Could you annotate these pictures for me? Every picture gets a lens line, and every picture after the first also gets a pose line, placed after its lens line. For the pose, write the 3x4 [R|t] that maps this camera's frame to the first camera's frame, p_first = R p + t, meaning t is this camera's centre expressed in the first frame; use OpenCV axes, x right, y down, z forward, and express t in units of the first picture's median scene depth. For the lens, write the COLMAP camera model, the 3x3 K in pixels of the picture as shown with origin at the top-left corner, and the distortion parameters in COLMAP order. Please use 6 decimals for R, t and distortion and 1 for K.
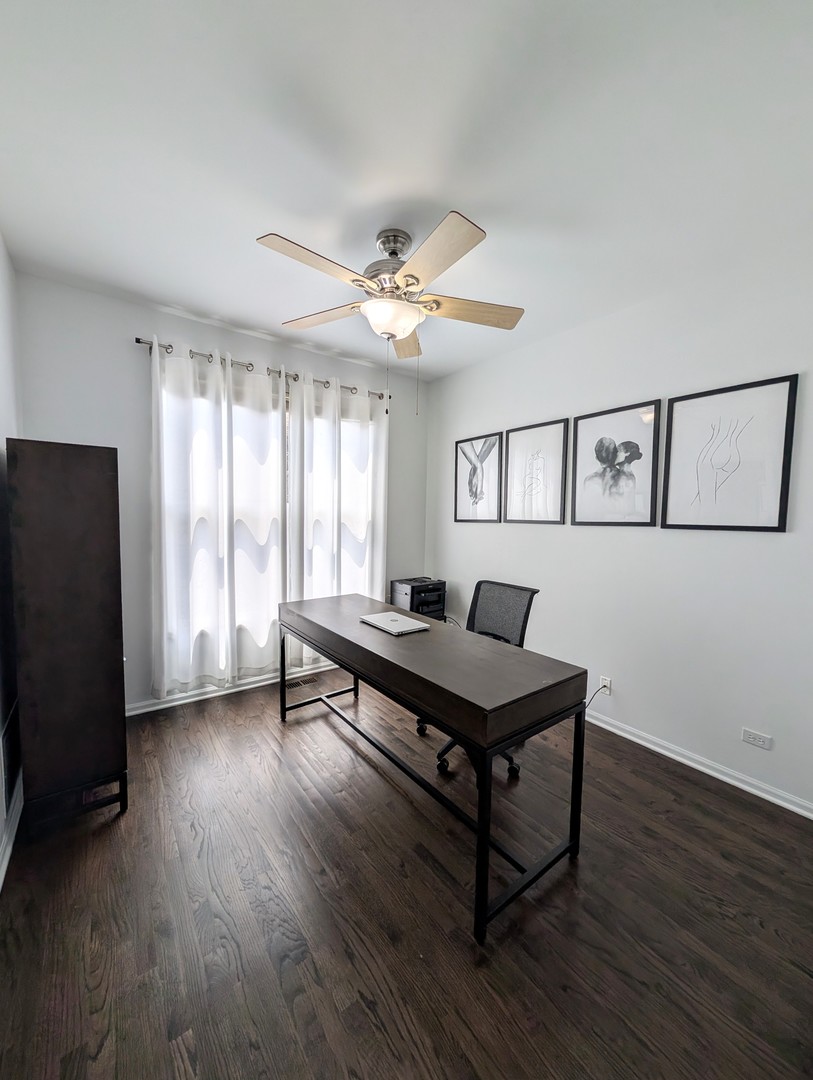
lens RADIAL K [[409.0, 0, 402.7], [0, 409.0, 541.6], [0, 0, 1]] dist [-0.001249, 0.000315]
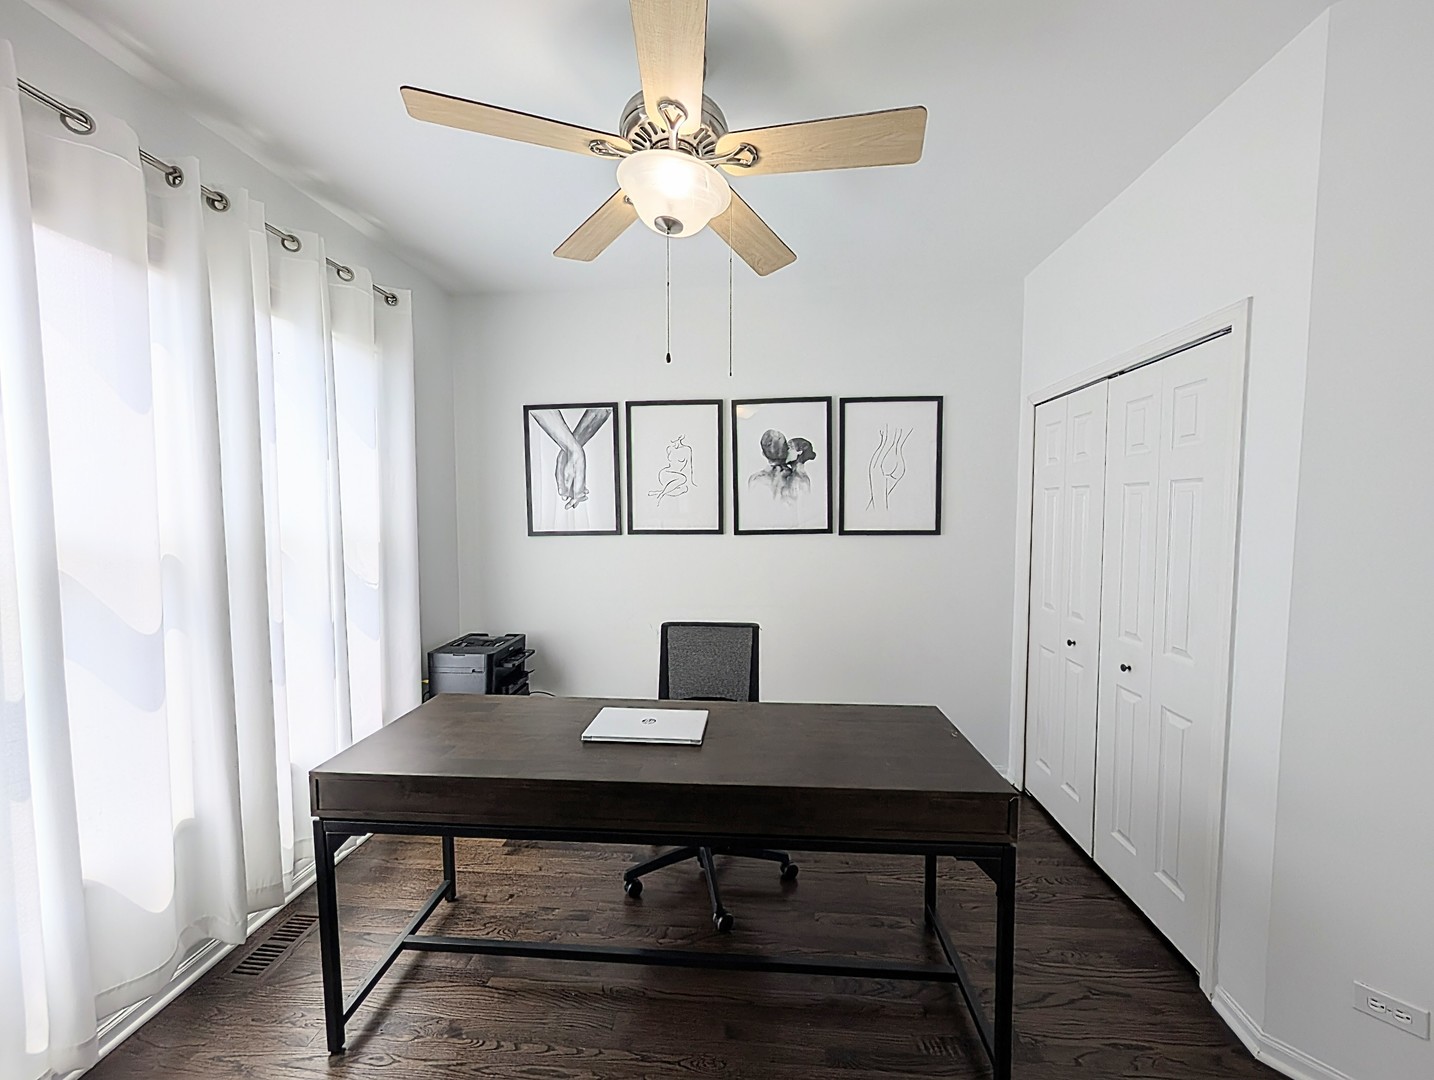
lens RADIAL K [[543.1, 0, 715.6], [0, 543.1, 536.9], [0, 0, 1]] dist [-0.001249, 0.000315]
pose [[0.656833, -0.055100, 0.752020, -0.409120], [0.064017, 0.997801, 0.017194, -0.057265], [-0.751314, 0.036848, 0.658916, 0.332620]]
